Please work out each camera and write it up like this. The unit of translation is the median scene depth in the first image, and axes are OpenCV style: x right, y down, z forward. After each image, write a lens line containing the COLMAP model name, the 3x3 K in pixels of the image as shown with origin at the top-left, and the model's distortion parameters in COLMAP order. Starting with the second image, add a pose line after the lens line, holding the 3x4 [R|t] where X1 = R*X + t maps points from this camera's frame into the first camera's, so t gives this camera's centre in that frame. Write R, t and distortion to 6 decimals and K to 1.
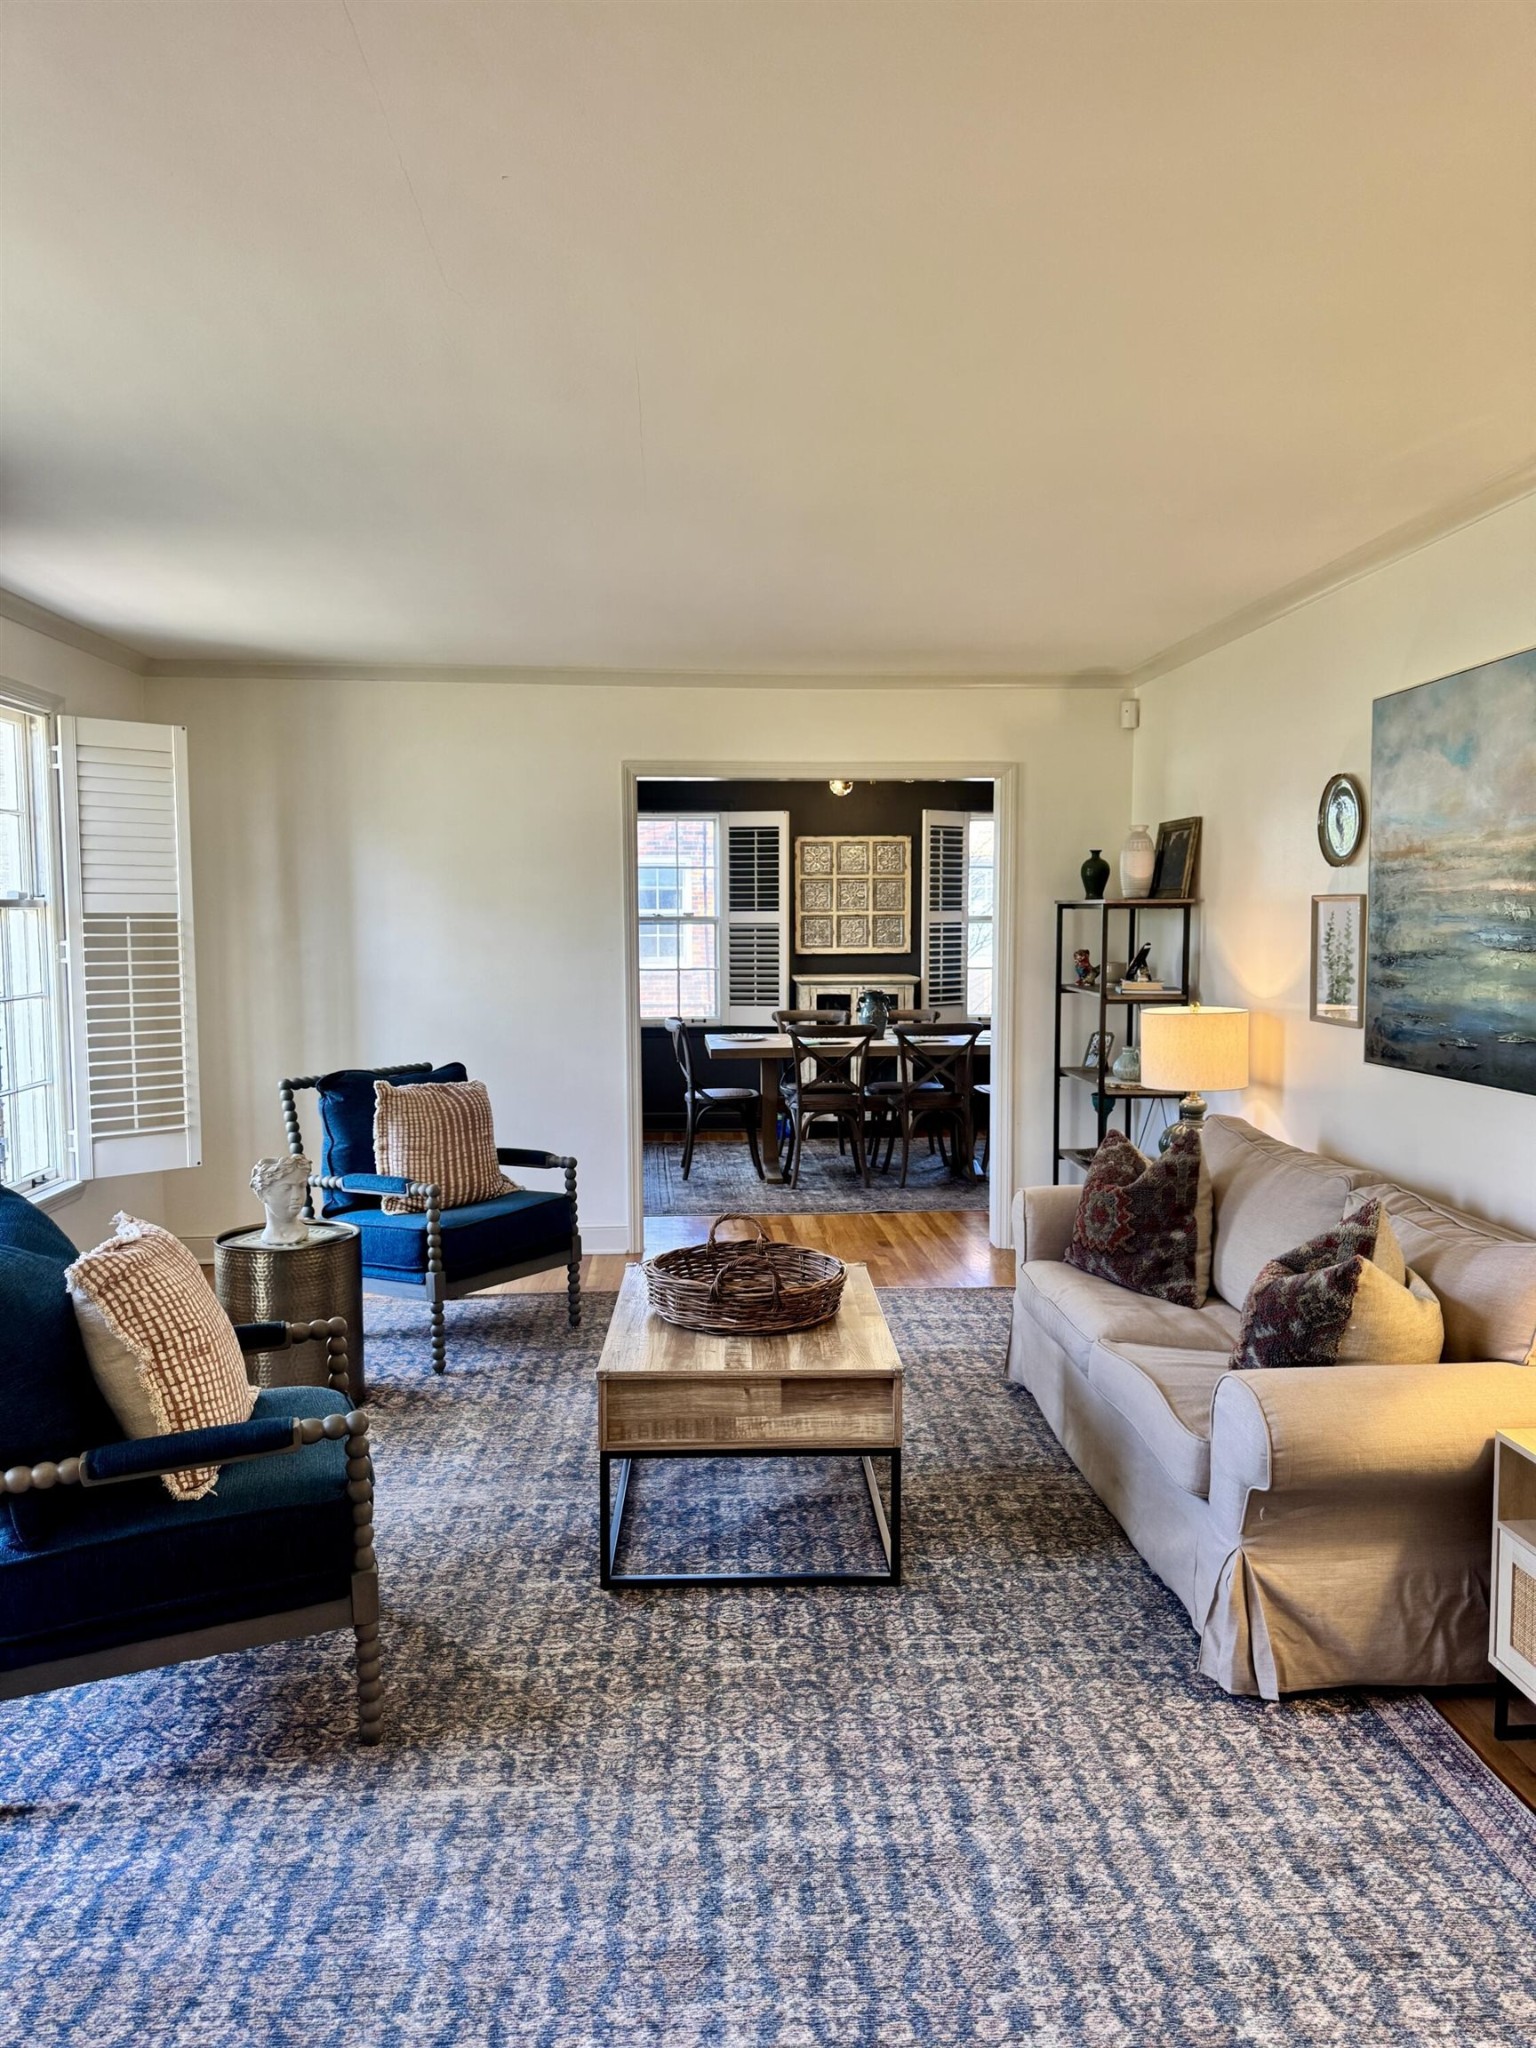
lens RADIAL K [[1466.4, 0, 769.6], [0, 1466.4, 1022.9], [0, 0, 1]] dist [0.036598, -0.017975]
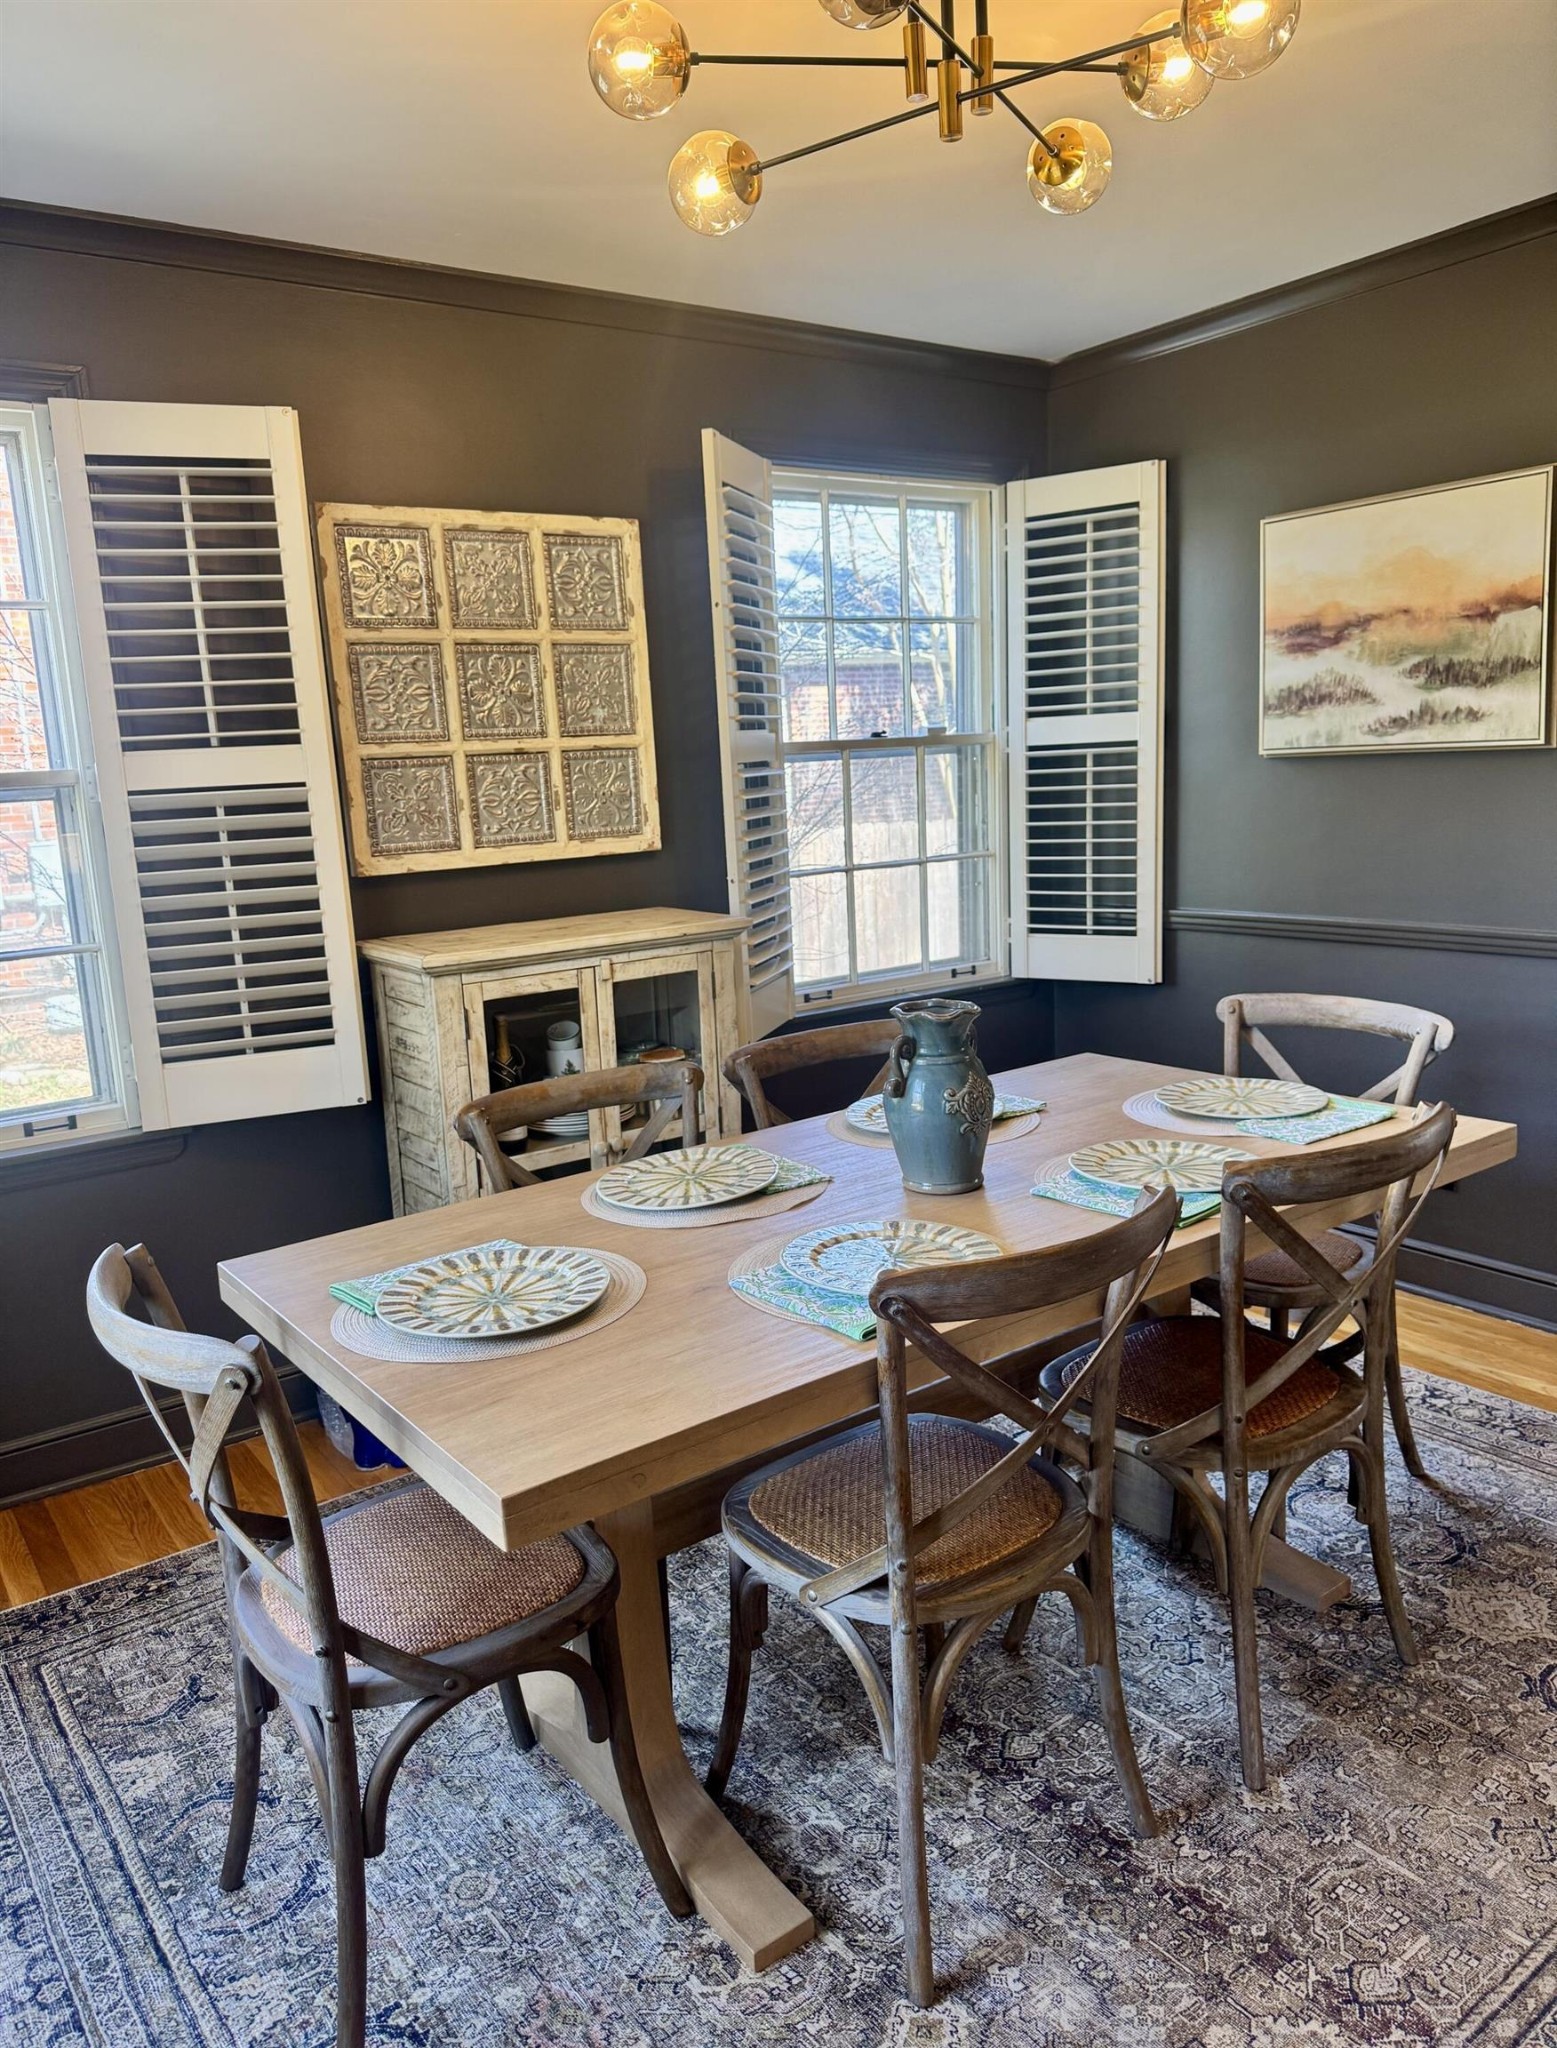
lens RADIAL K [[1498.6, 0, 775.0], [0, 1498.6, 1034.9], [0, 0, 1]] dist [-0.000021, -0.002375]
pose [[0.837410, -0.134884, 0.529671, -0.085121], [0.088585, 0.989753, 0.111992, -0.041514], [-0.539349, -0.046862, 0.840777, 0.671523]]
